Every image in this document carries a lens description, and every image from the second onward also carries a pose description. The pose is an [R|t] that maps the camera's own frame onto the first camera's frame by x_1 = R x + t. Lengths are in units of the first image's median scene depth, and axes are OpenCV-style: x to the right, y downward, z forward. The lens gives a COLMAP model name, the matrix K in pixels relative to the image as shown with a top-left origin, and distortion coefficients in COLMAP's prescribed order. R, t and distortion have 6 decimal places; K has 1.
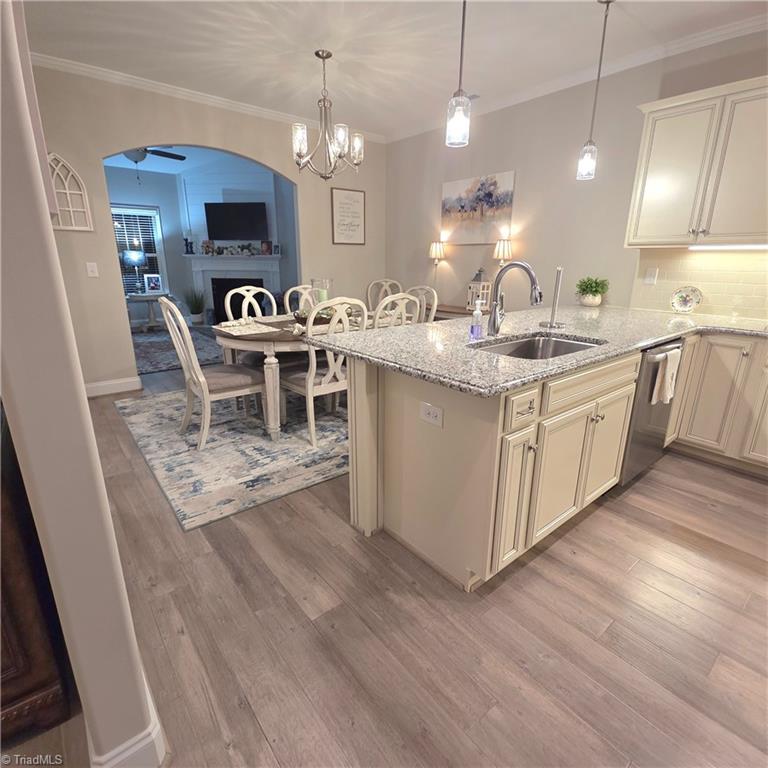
lens RADIAL K [[415.0, 0, 383.0], [0, 415.0, 380.7], [0, 0, 1]] dist [0.004350, -0.002398]
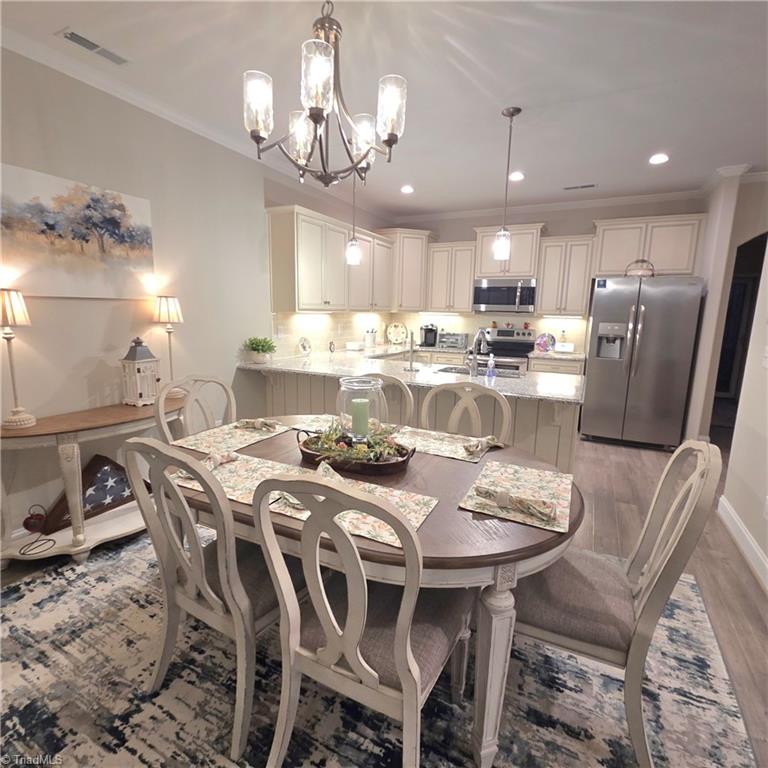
lens RADIAL K [[415.0, 0, 383.3], [0, 415.0, 383.2], [0, 0, 1]] dist [0.004350, -0.002398]
pose [[-0.405463, -0.174609, 0.897280, -0.761442], [0.234573, 0.928843, 0.286750, -0.467162], [-0.883502, 0.326744, -0.335653, 1.410533]]
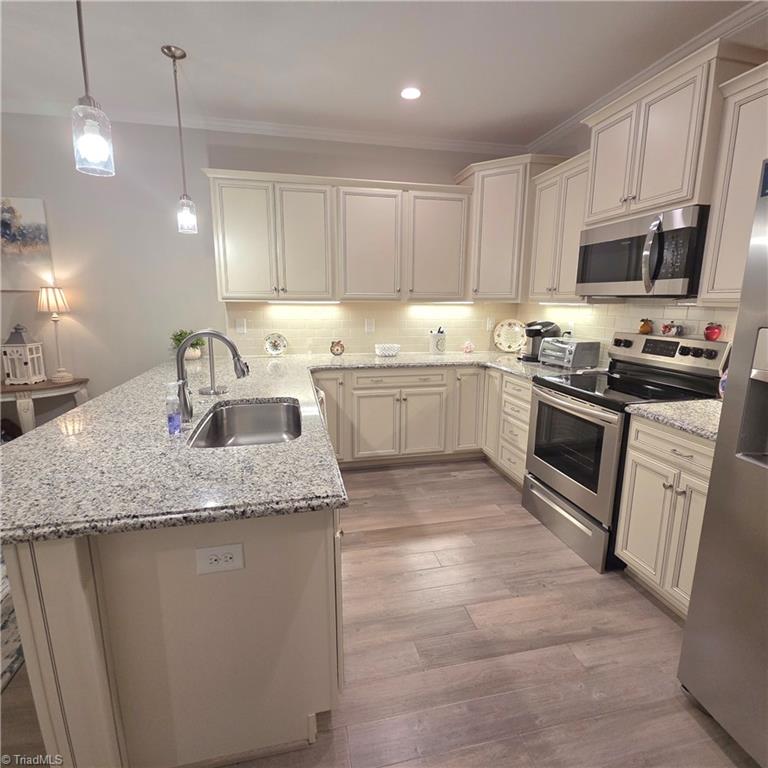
lens RADIAL K [[415.0, 0, 384.6], [0, 415.0, 380.5], [0, 0, 1]] dist [0.004350, -0.002398]
pose [[0.450777, -0.176172, 0.875079, -0.186082], [0.248440, 0.966357, 0.066570, -0.109361], [-0.857367, 0.187396, 0.479380, 0.218803]]
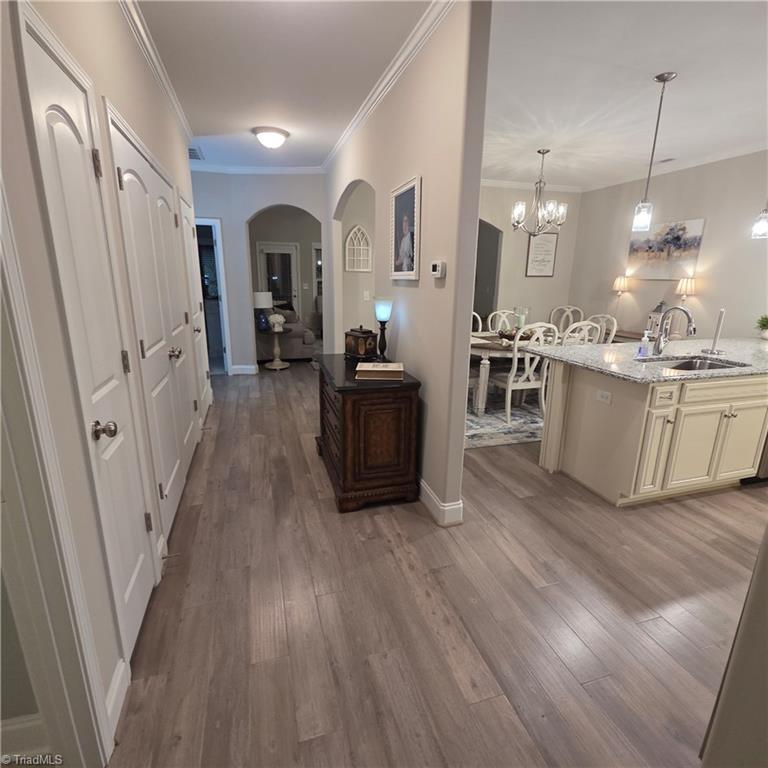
lens RADIAL K [[415.0, 0, 383.1], [0, 415.0, 381.7], [0, 0, 1]] dist [0.004350, -0.002398]
pose [[0.926390, 0.100243, -0.362979, -0.063263], [-0.113083, 0.993483, -0.014243, 0.084311], [0.359186, 0.054241, 0.931689, -0.522239]]
